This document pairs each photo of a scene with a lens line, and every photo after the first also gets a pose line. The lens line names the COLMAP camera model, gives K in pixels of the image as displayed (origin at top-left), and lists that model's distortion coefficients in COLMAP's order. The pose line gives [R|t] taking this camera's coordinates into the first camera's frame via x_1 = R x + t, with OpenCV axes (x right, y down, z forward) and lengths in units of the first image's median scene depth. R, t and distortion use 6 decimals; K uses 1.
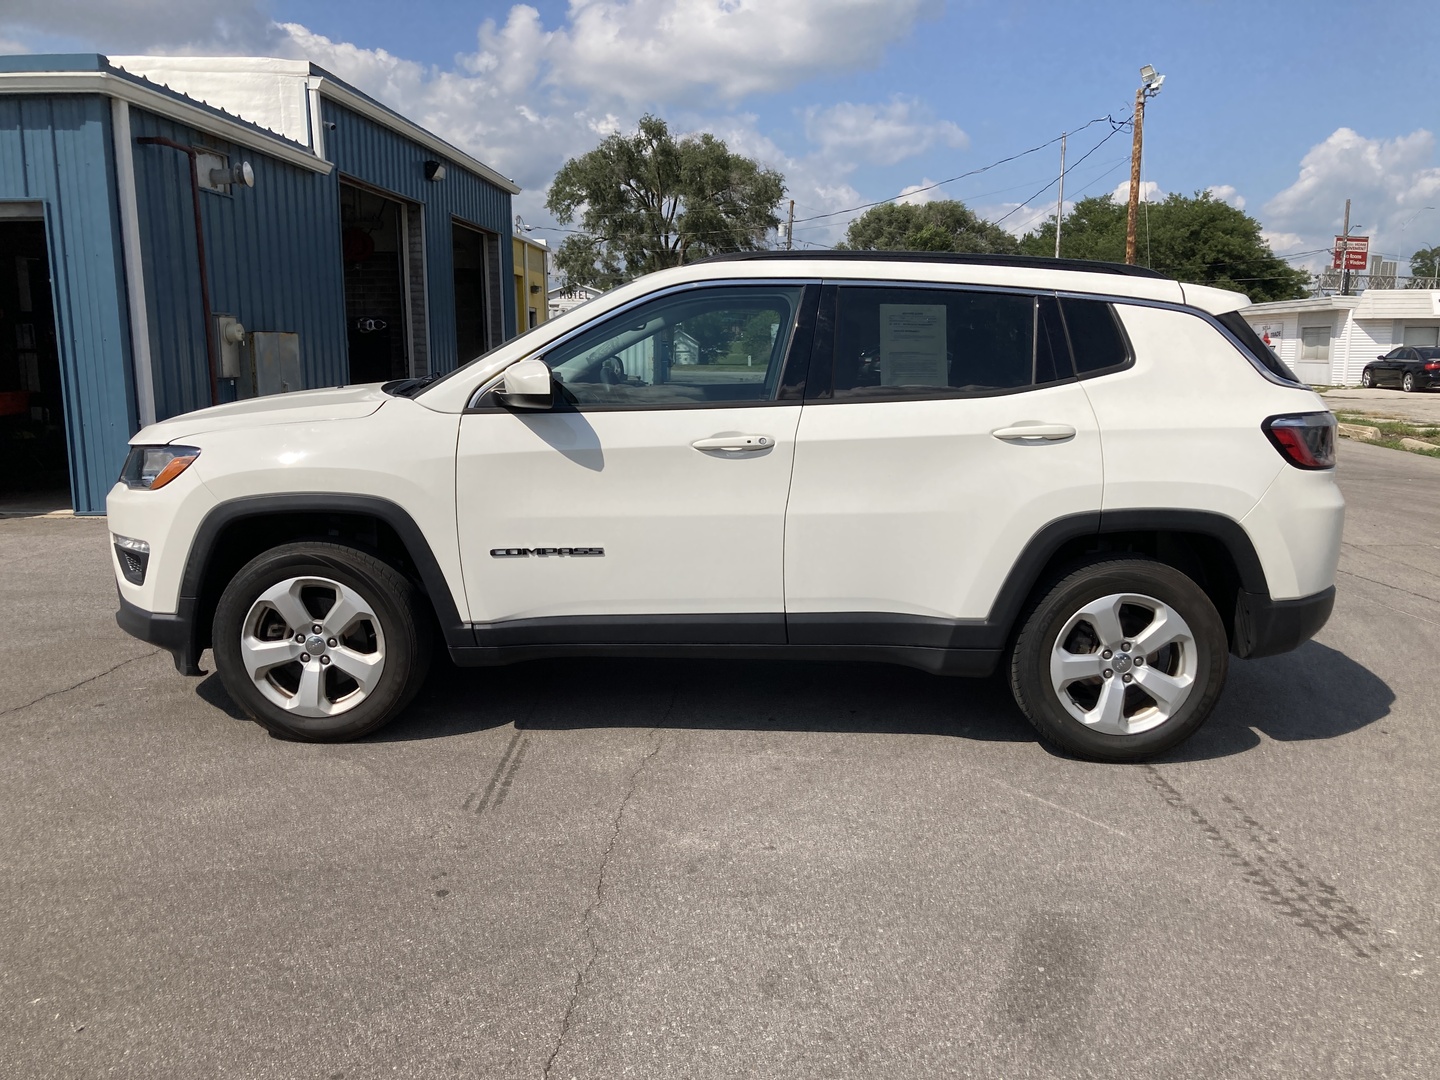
lens RADIAL K [[1197.0, 0, 753.6], [0, 1197.0, 541.5], [0, 0, 1]] dist [0.017561, -0.021668]
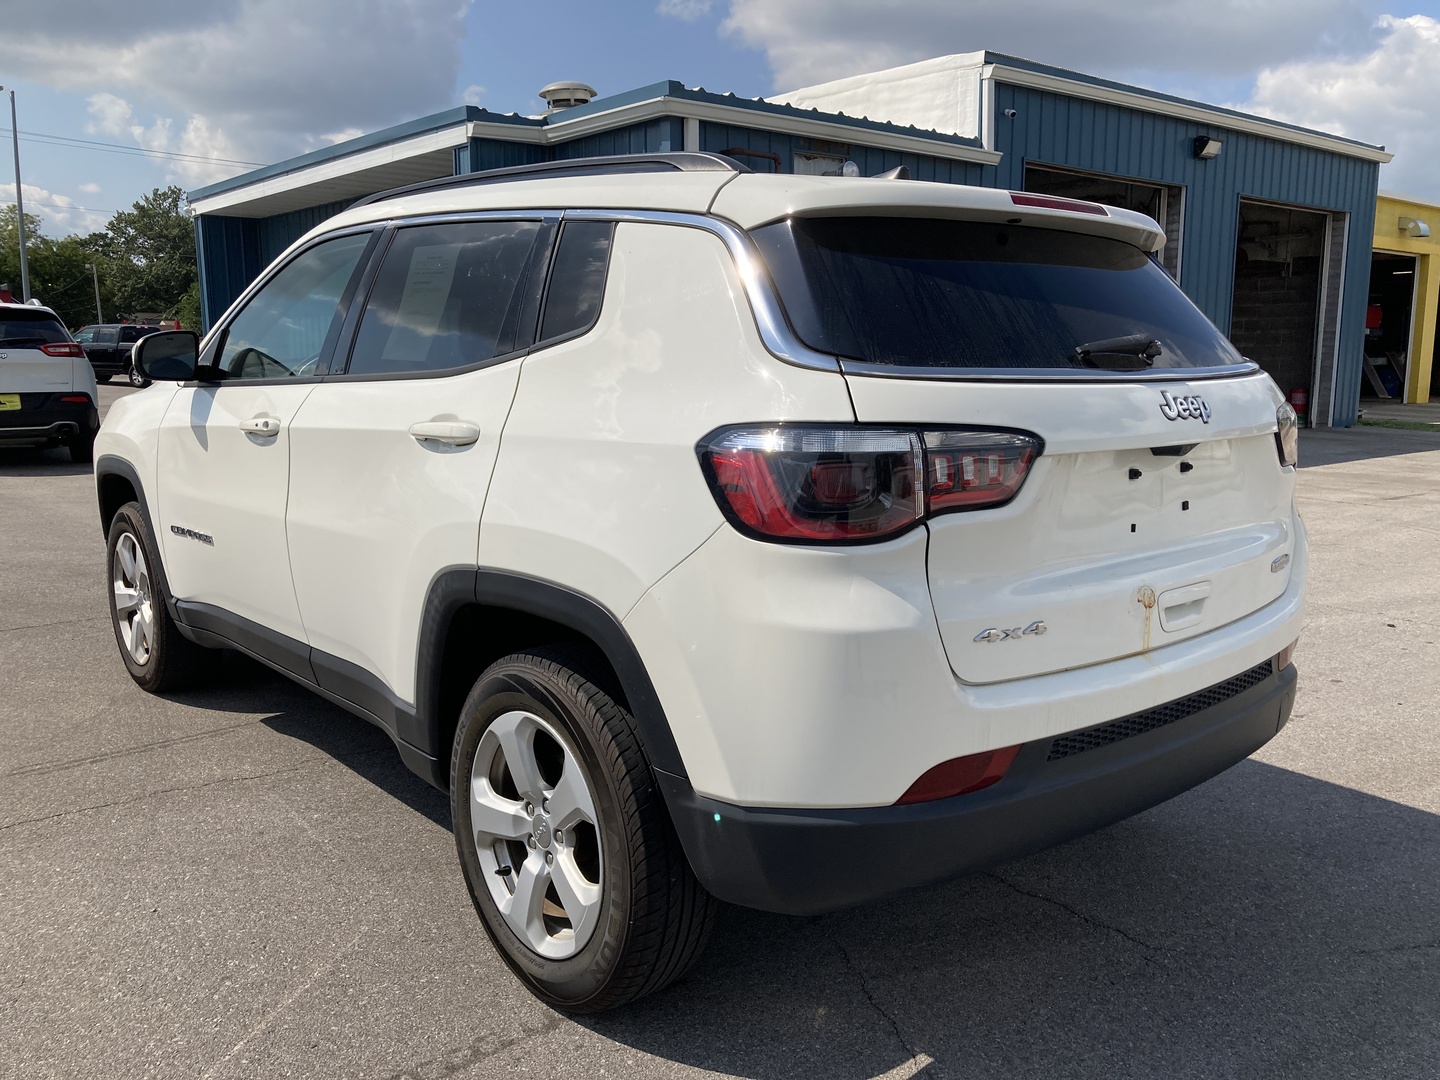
lens RADIAL K [[1197.0, 0, 729.8], [0, 1197.0, 537.9], [0, 0, 1]] dist [0.017561, -0.021668]
pose [[0.666509, 0.113436, -0.736816, 0.255603], [-0.119882, 0.991802, 0.044249, -0.025668], [0.735795, 0.058838, 0.674644, 0.214354]]
